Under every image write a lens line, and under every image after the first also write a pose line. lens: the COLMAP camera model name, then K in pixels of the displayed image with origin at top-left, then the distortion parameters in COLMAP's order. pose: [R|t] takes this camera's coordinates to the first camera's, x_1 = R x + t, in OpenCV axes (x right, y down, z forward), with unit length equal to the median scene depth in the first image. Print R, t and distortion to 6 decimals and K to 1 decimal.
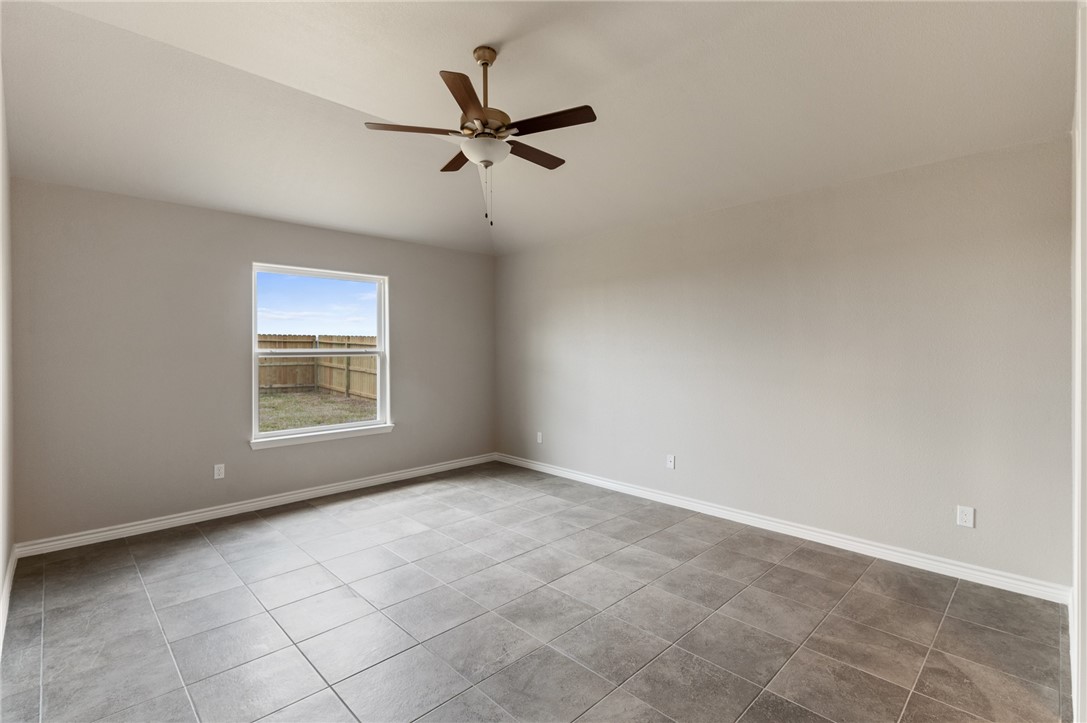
lens RADIAL K [[503.2, 0, 543.6], [0, 503.2, 340.9], [0, 0, 1]] dist [0.000146, -0.000027]
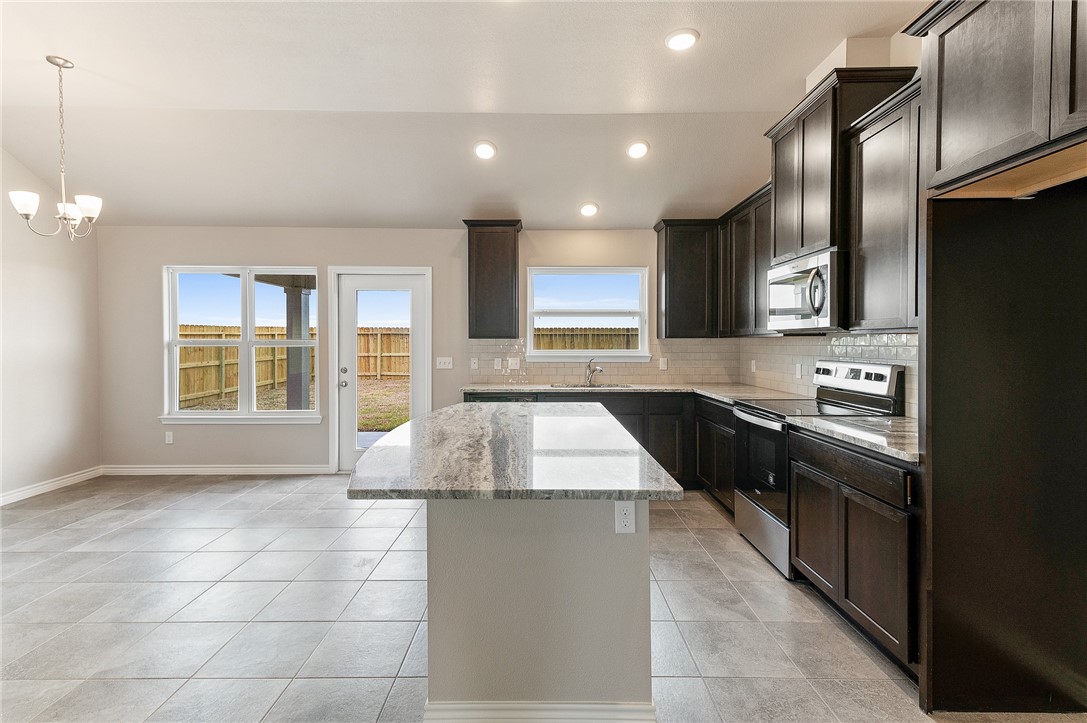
lens RADIAL K [[503.2, 0, 543.6], [0, 503.2, 340.9], [0, 0, 1]] dist [0.000146, -0.000027]
pose [[0.716239, 0.013809, -0.697718, 0.811786], [-0.004744, 0.999877, 0.014919, -0.000780], [0.697839, -0.007376, 0.716217, 0.705733]]
